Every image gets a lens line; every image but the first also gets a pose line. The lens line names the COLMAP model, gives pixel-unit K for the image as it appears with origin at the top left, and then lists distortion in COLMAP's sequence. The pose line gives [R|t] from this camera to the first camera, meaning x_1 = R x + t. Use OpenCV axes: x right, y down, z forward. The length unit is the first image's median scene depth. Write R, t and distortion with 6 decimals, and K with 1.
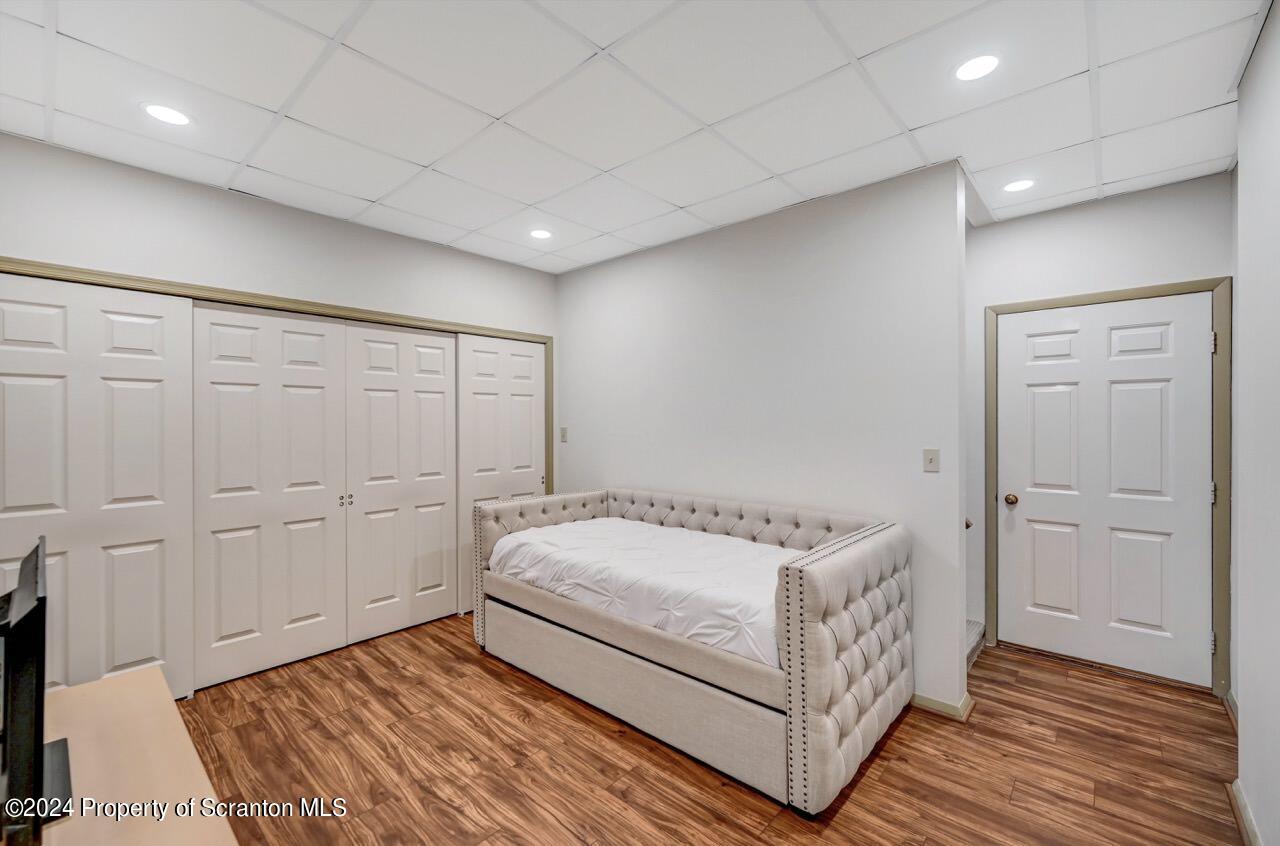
lens RADIAL K [[523.7, 0, 650.1], [0, 523.7, 436.2], [0, 0, 1]] dist [0.002442, 0.000180]
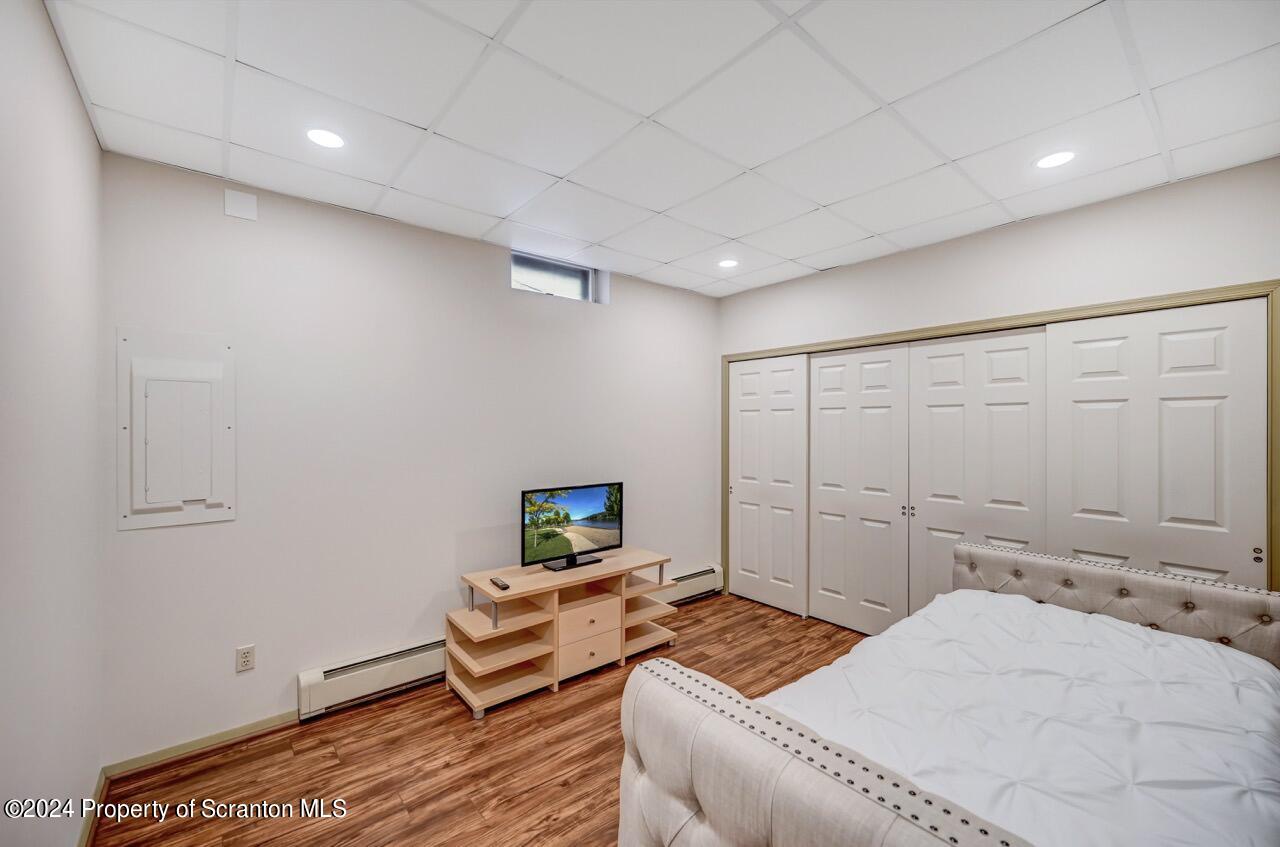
lens RADIAL K [[506.7, 0, 643.8], [0, 506.7, 429.6], [0, 0, 1]] dist [-0.000414, 0.000214]
pose [[-0.153456, 0.000070, -0.988155, 0.644871], [-0.045567, 0.998936, 0.007148, -0.031497], [0.987104, 0.046124, -0.153290, 0.763802]]
